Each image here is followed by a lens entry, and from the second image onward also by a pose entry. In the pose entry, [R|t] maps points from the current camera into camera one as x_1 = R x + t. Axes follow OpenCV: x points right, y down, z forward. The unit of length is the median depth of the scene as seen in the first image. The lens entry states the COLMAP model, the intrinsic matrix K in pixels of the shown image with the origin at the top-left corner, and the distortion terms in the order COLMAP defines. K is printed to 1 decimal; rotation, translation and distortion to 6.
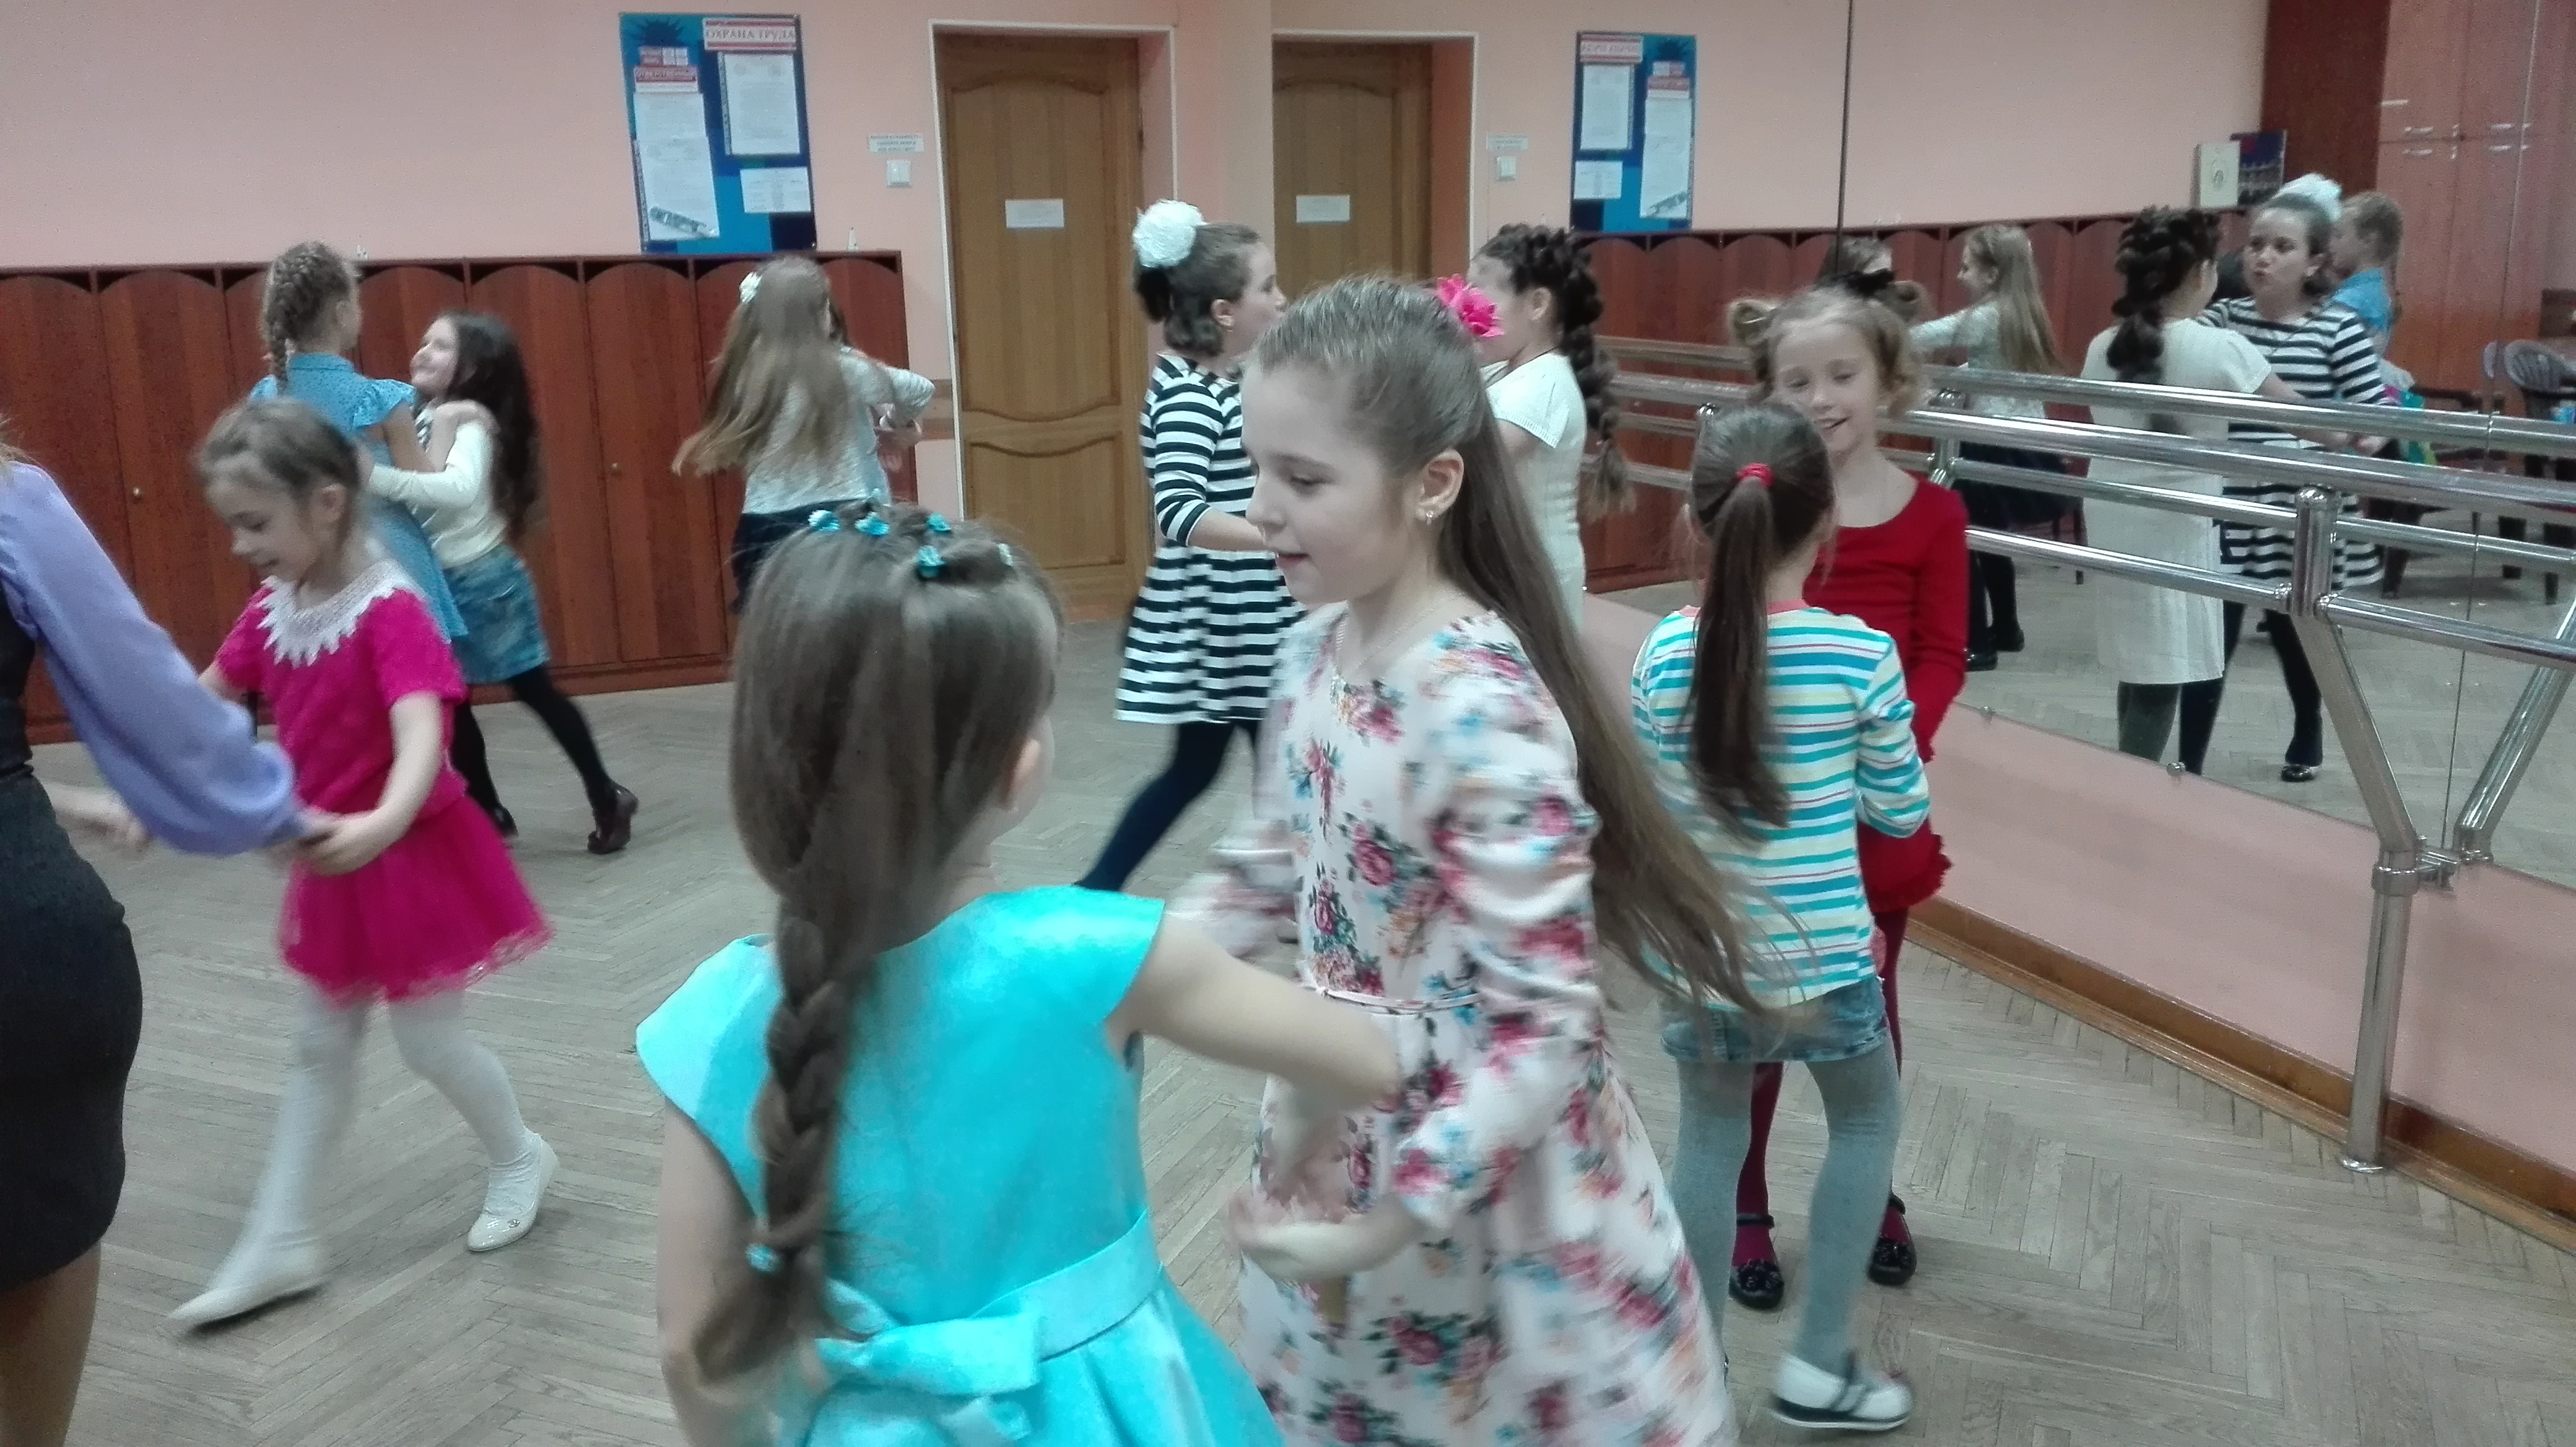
lens RADIAL K [[2071.6, 0, 1271.5], [0, 2071.6, 731.1], [0, 0, 1]] dist [0.144811, -0.004658]
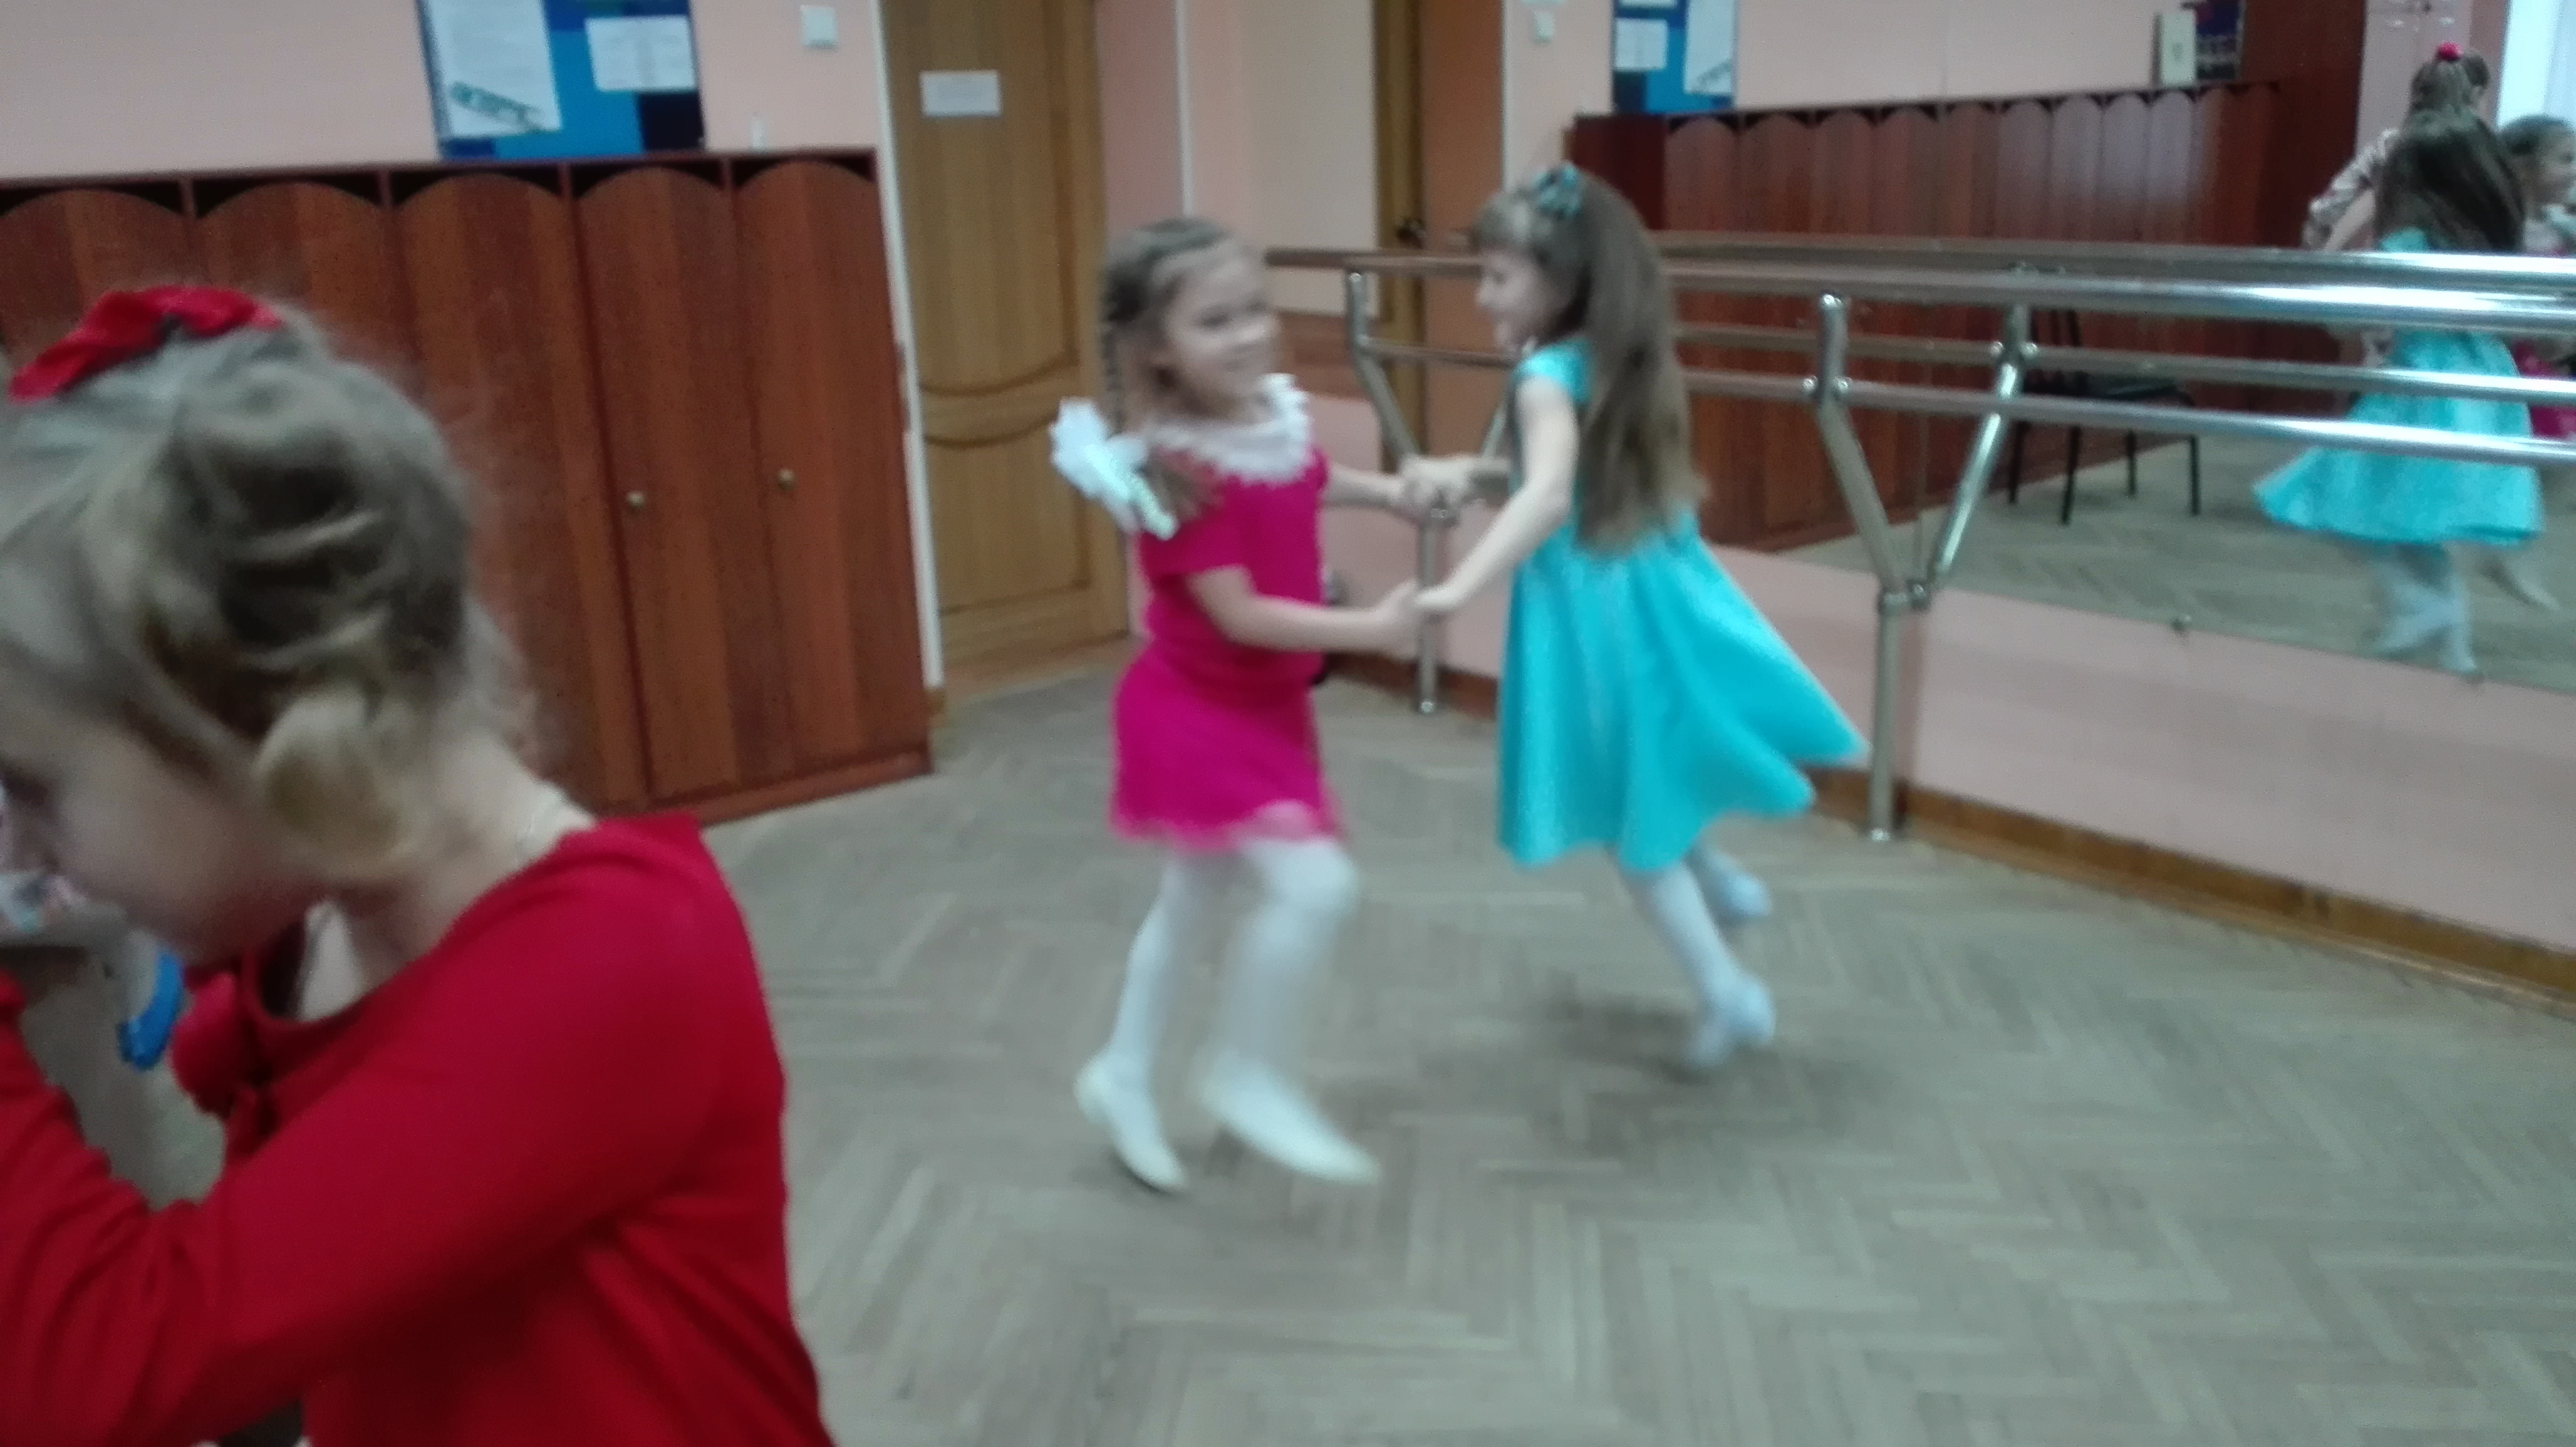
lens RADIAL K [[2050.3, 0, 1284.7], [0, 2050.3, 685.5], [0, 0, 1]] dist [0.085781, -0.001014]
pose [[0.952206, -0.094272, 0.290546, -0.245828], [0.088473, 0.995530, 0.033061, -0.072745], [-0.292364, -0.005776, 0.956290, 0.347397]]
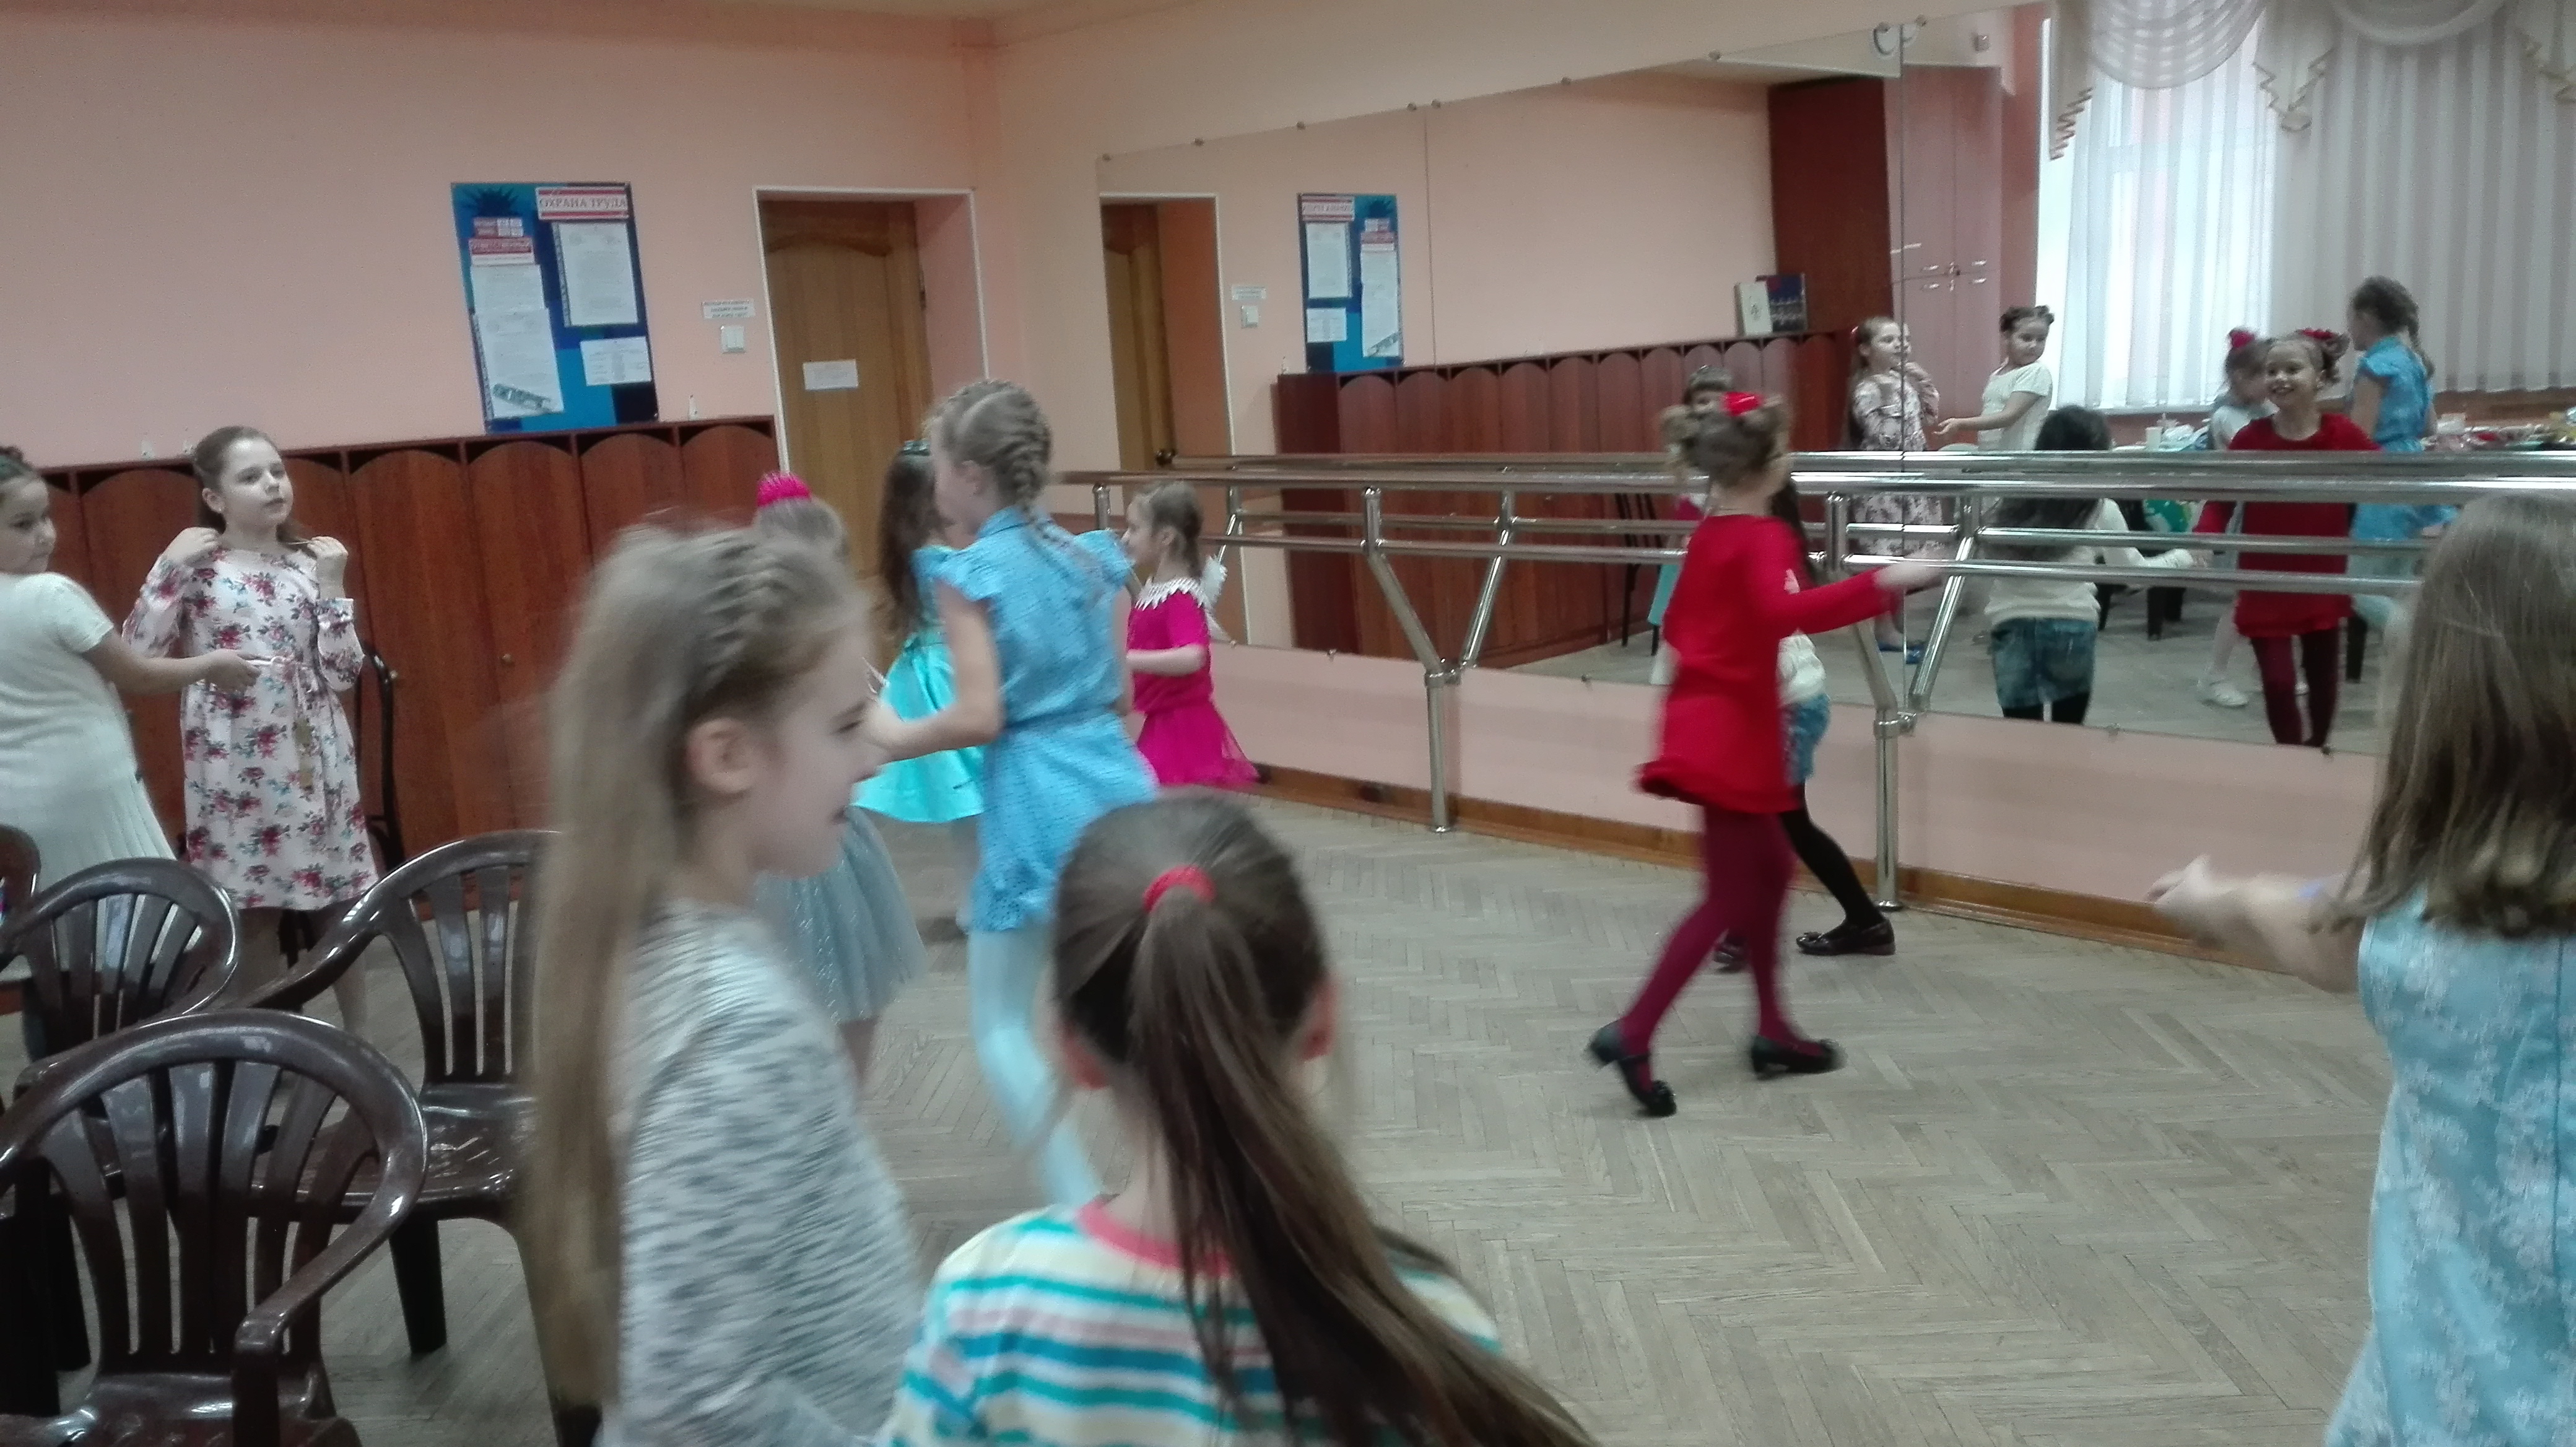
lens RADIAL K [[2083.6, 0, 1289.5], [0, 2083.6, 713.1], [0, 0, 1]] dist [0.171214, -0.087815]
pose [[0.934014, -0.103230, 0.341996, -0.290023], [0.132249, 0.989239, -0.062584, 0.001031], [-0.331856, 0.103683, 0.937615, 0.015019]]
